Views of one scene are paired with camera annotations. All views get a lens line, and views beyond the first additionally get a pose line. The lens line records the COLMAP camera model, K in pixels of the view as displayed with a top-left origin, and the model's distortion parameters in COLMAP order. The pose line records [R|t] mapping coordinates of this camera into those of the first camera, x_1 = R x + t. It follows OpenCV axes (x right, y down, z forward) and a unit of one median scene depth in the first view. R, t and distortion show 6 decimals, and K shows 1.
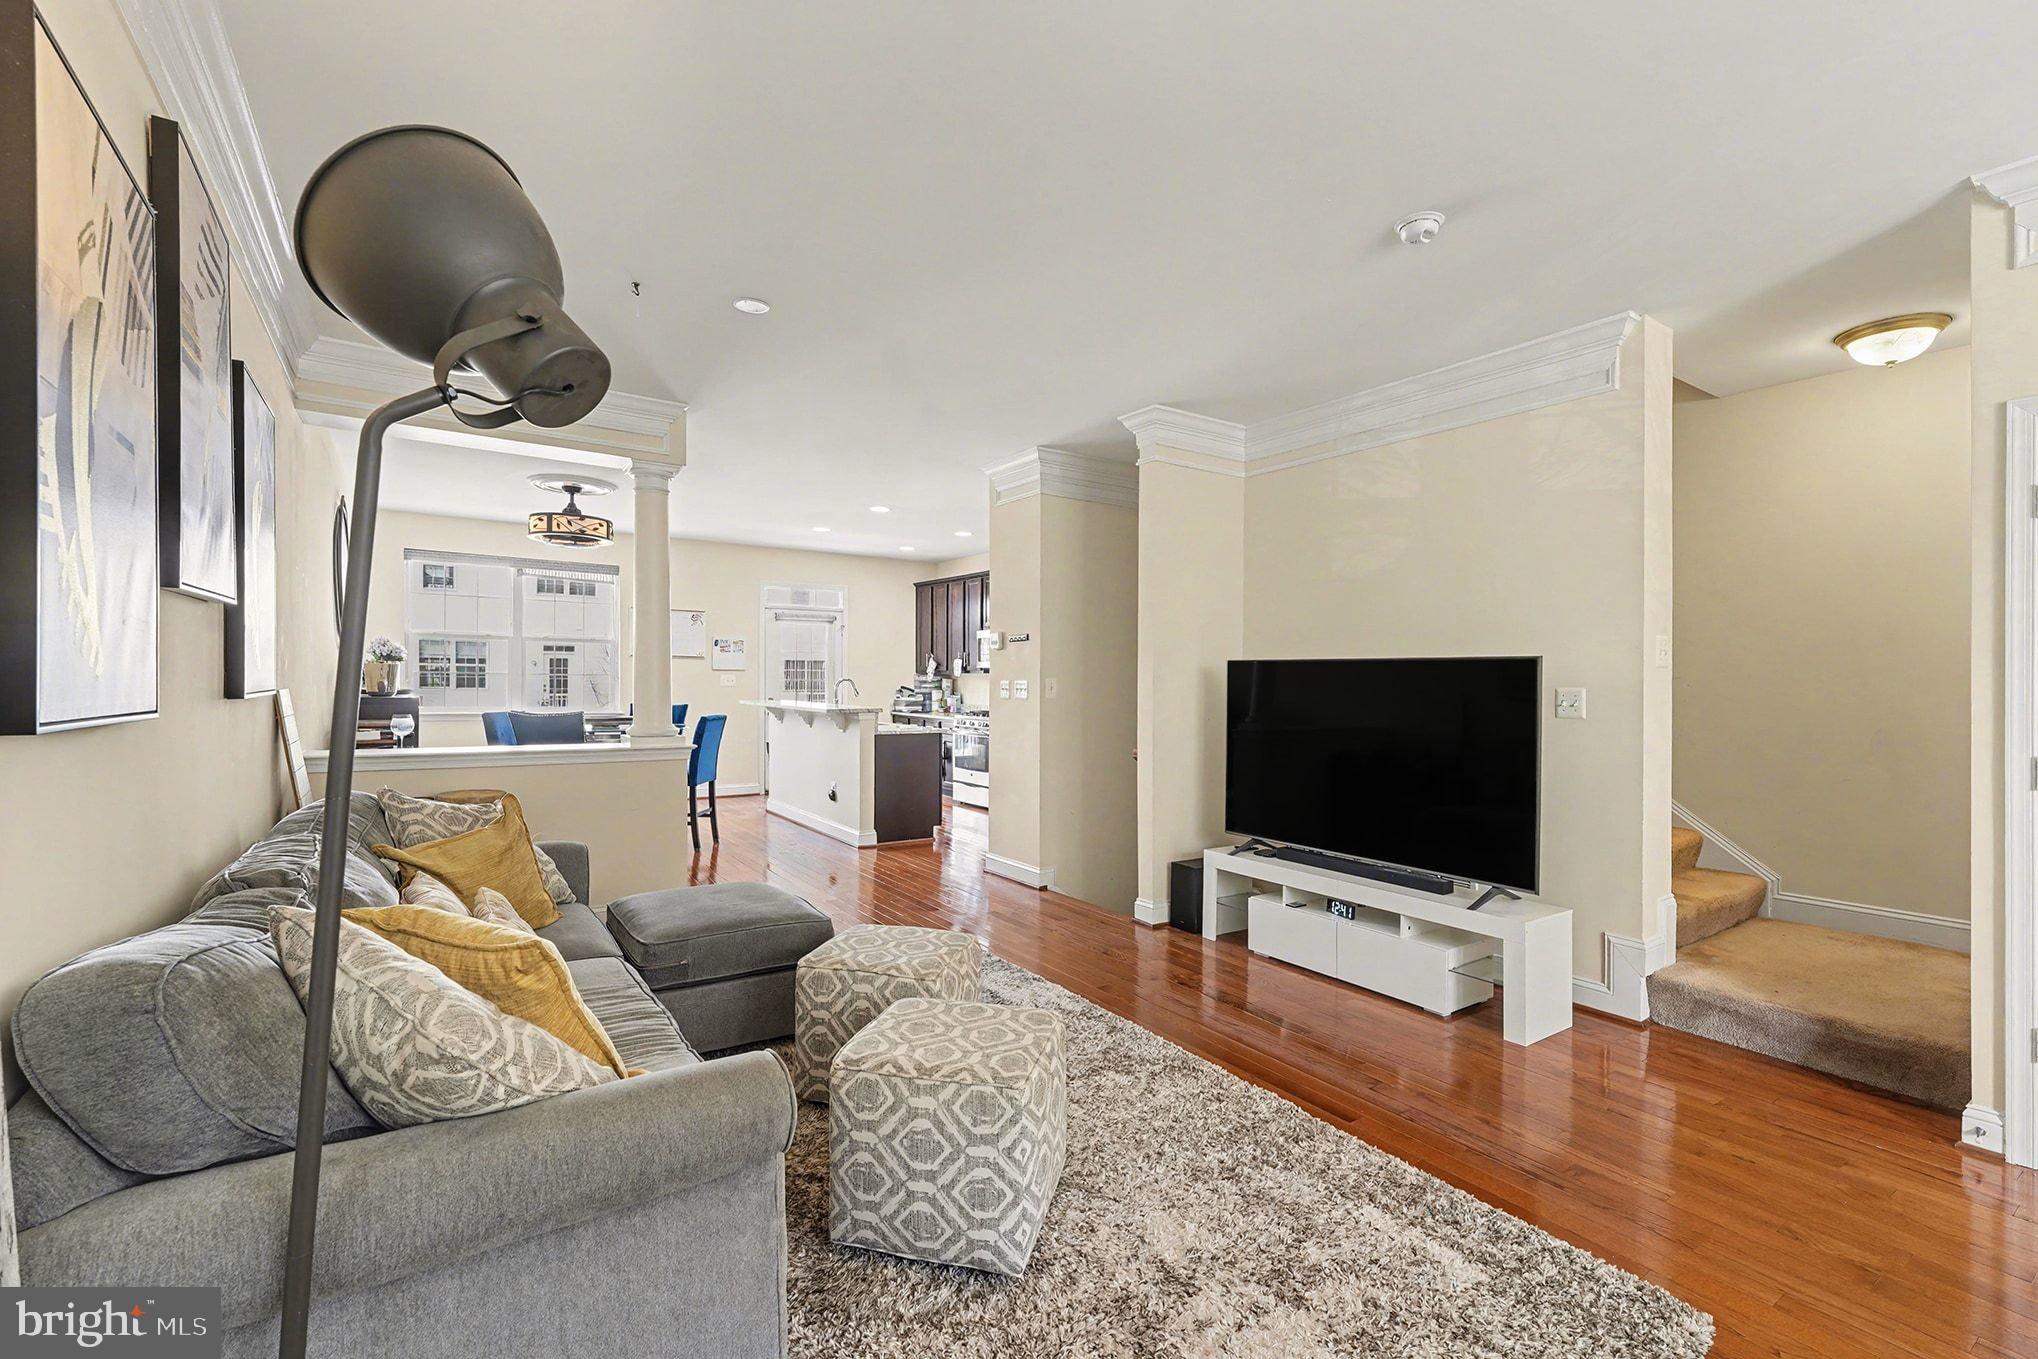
lens RADIAL K [[891.1, 0, 1019.0], [0, 891.1, 679.5], [0, 0, 1]] dist [0.012582, 0.000127]
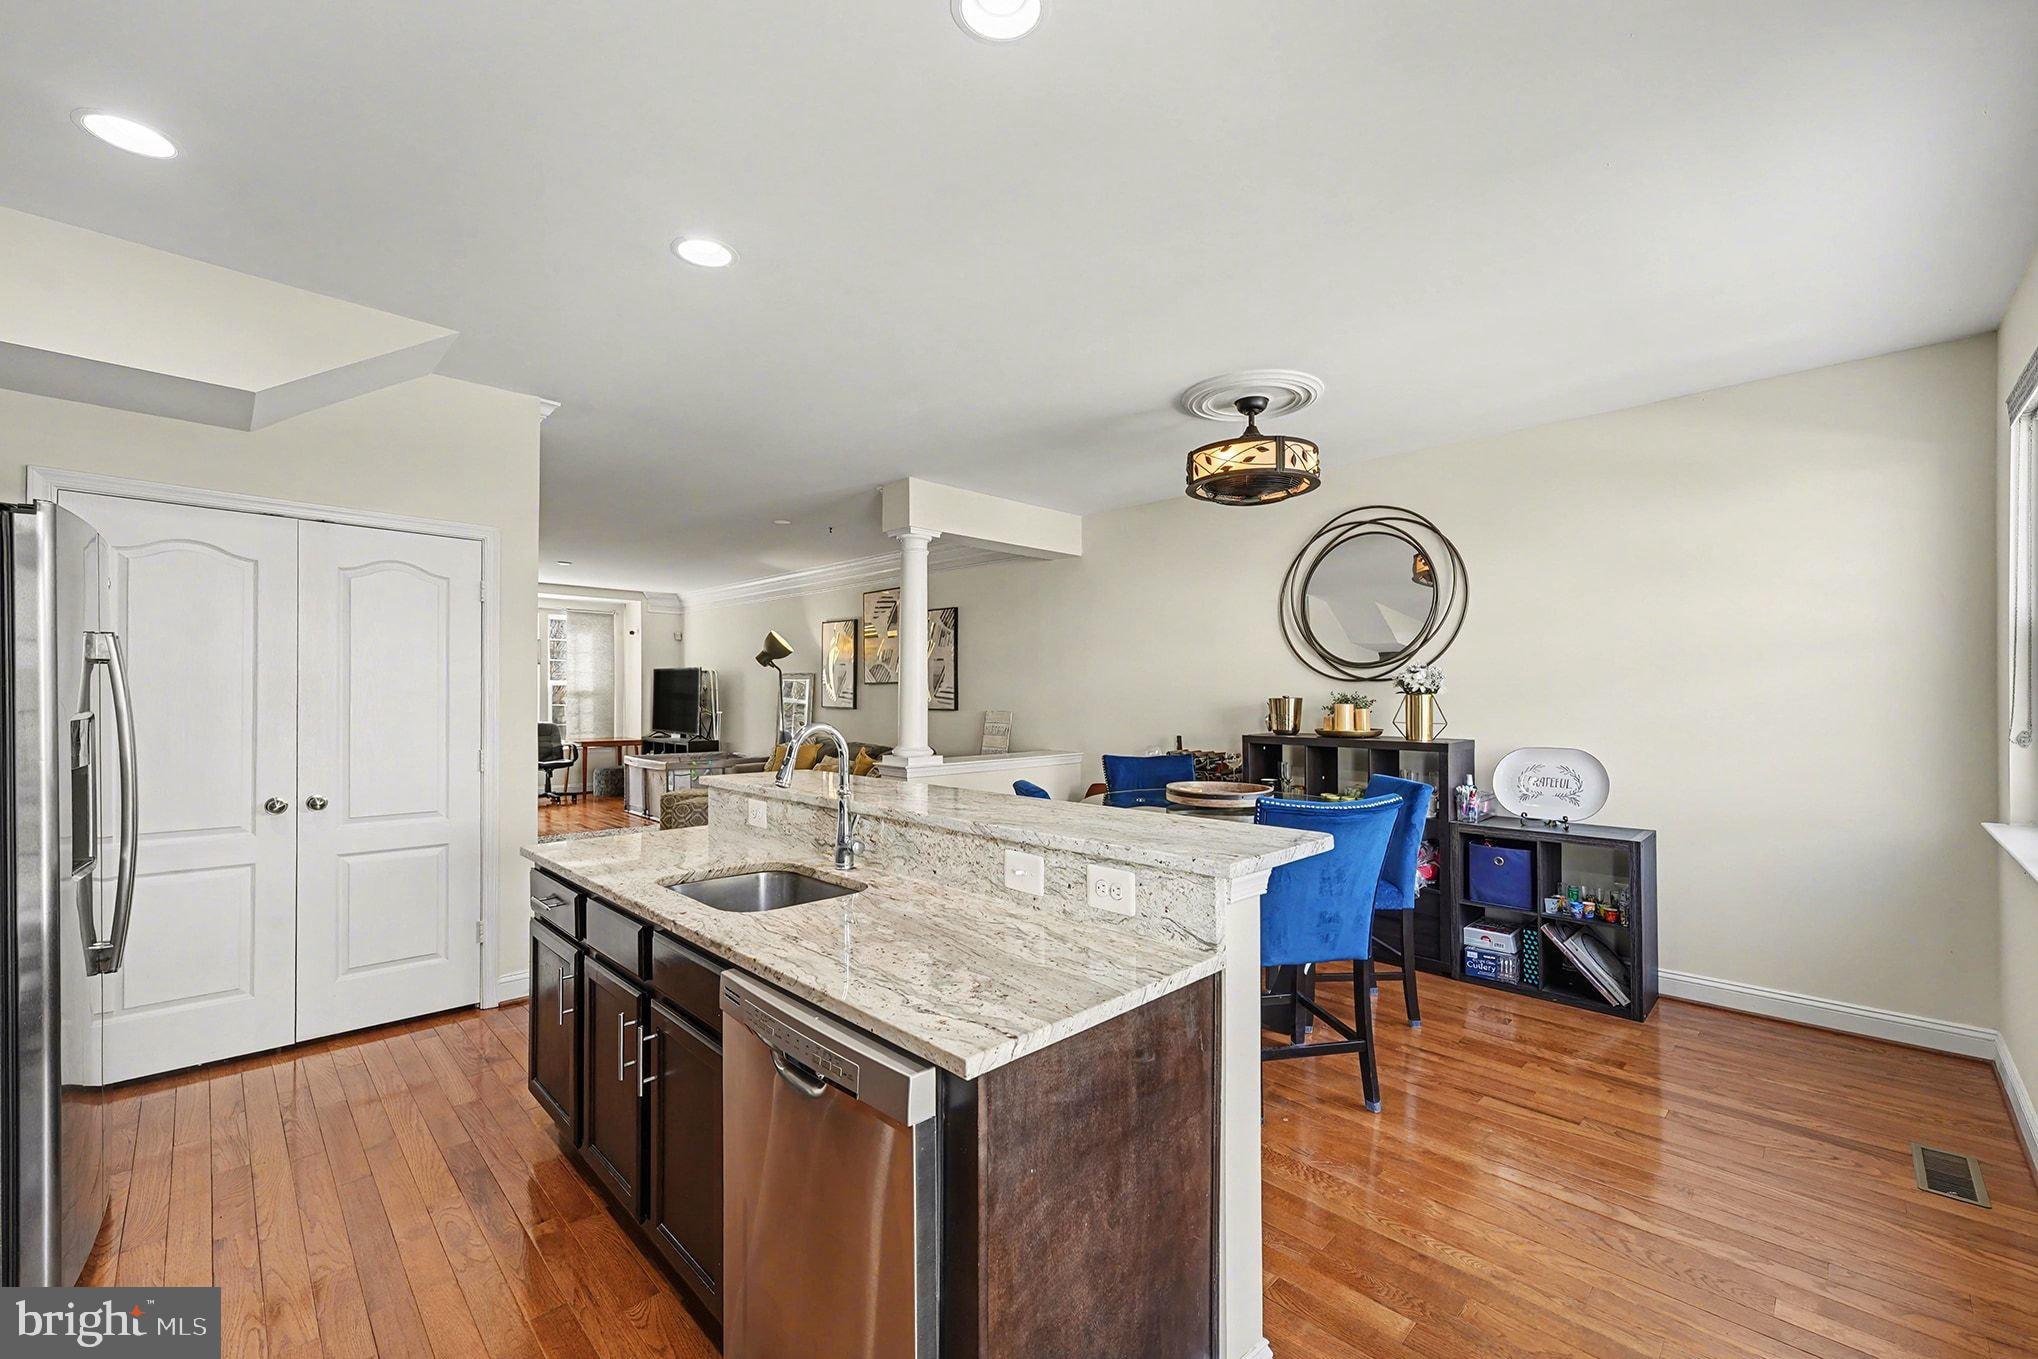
lens RADIAL K [[821.5, 0, 1026.7], [0, 821.5, 684.4], [0, 0, 1]] dist [0.000796, -0.003023]
pose [[-0.979764, -0.016099, -0.199507, -0.181287], [-0.013781, 0.999821, -0.013000, -0.010253], [0.199681, -0.009988, -0.979810, 1.118814]]
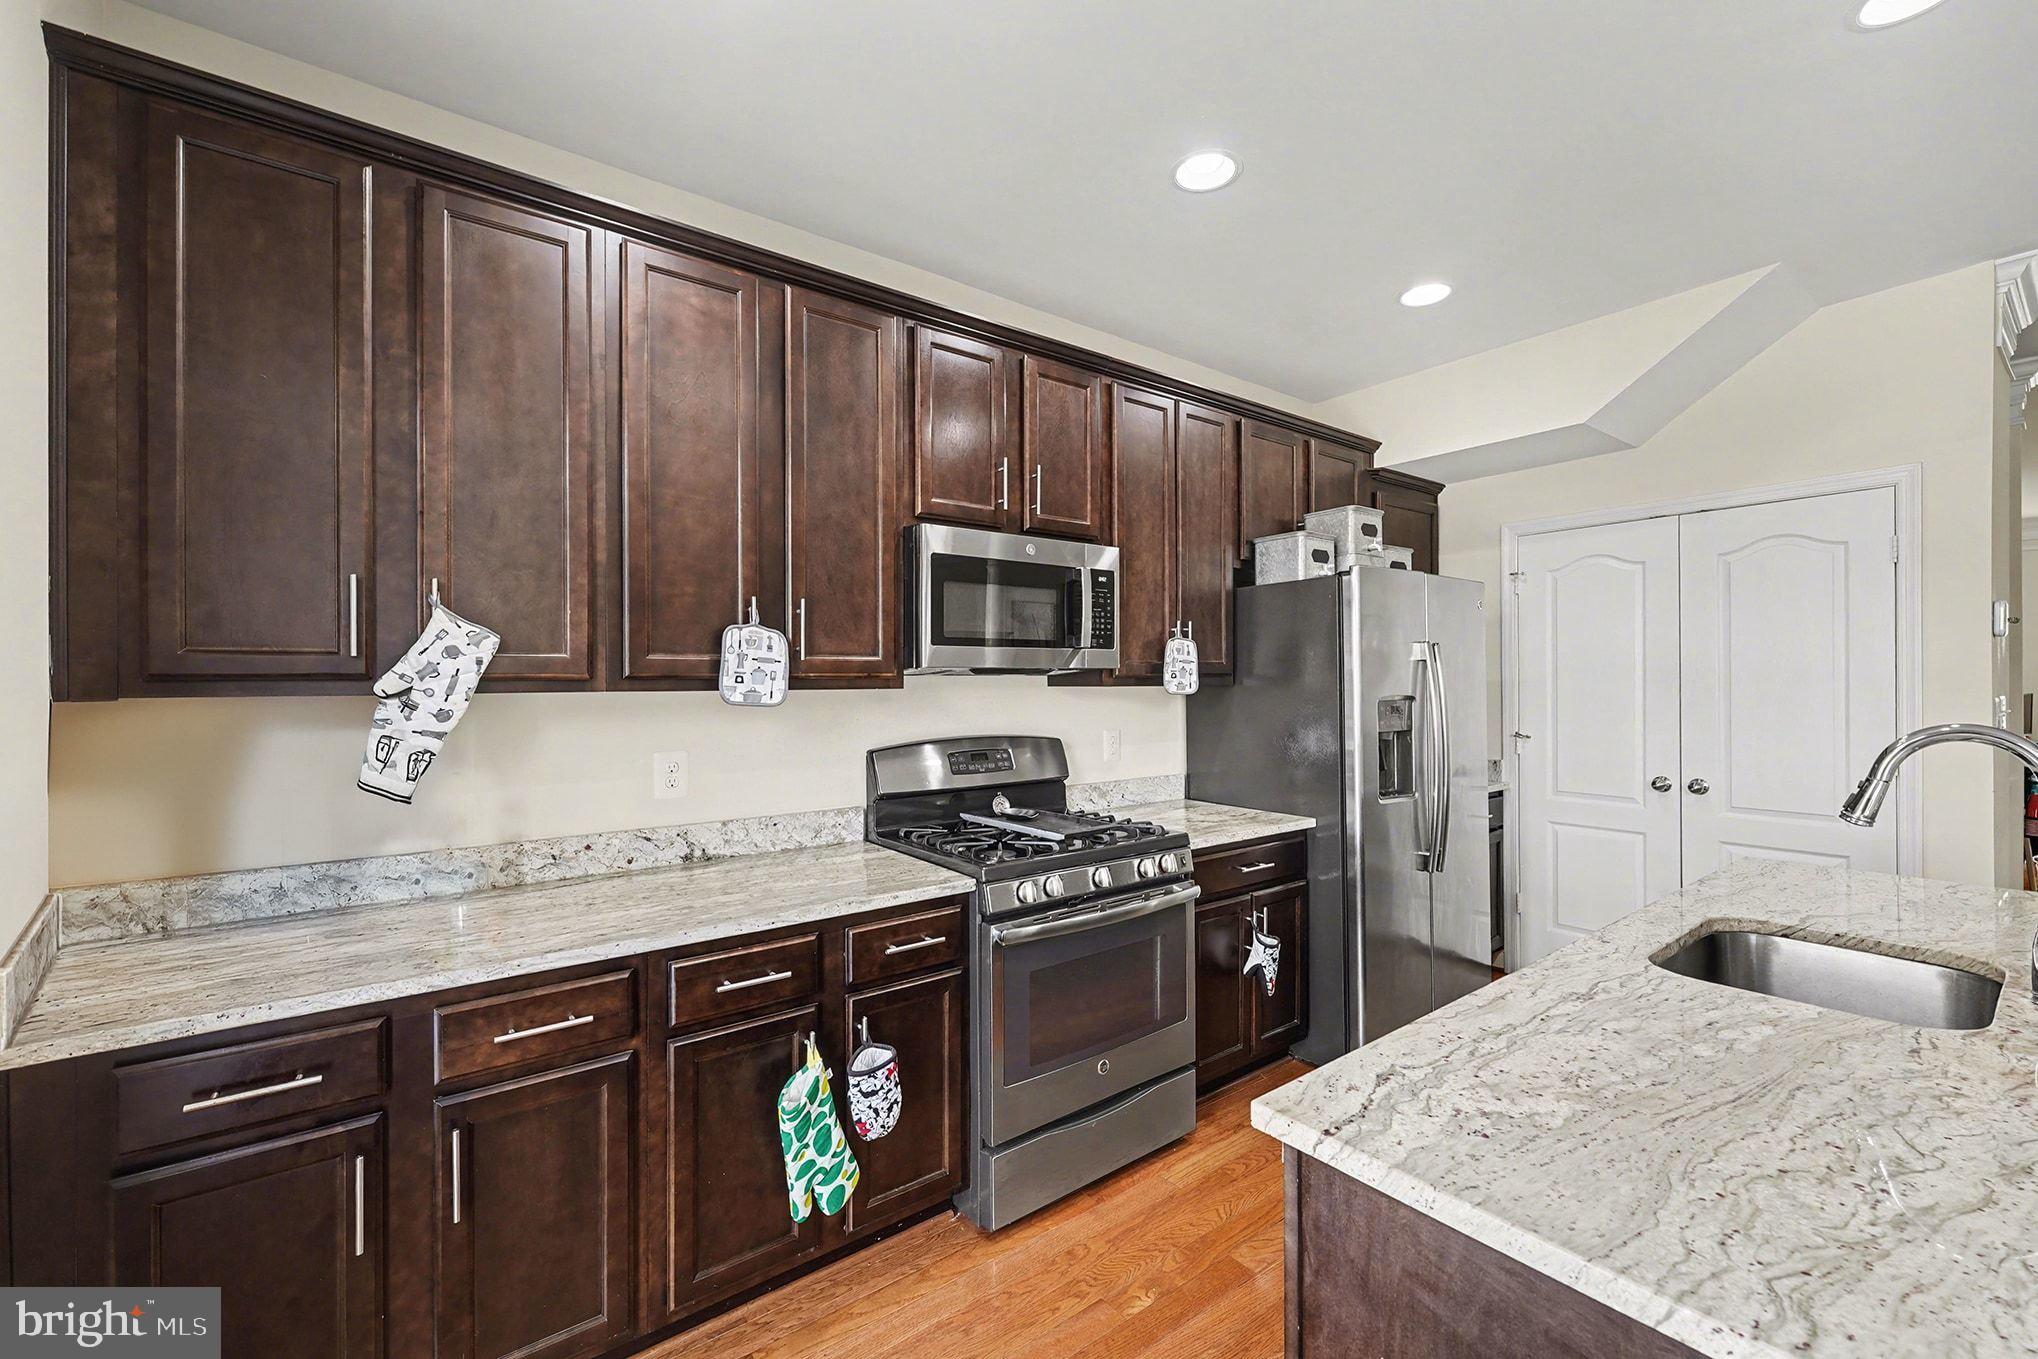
lens RADIAL K [[832.3, 0, 1015.7], [0, 832.3, 685.7], [0, 0, 1]] dist [-0.003260, 0.000088]
pose [[-0.055669, -0.007272, 0.998423, -0.299835], [0.010022, 0.999919, 0.007842, -0.010388], [-0.998399, 0.010443, -0.055592, 1.034090]]
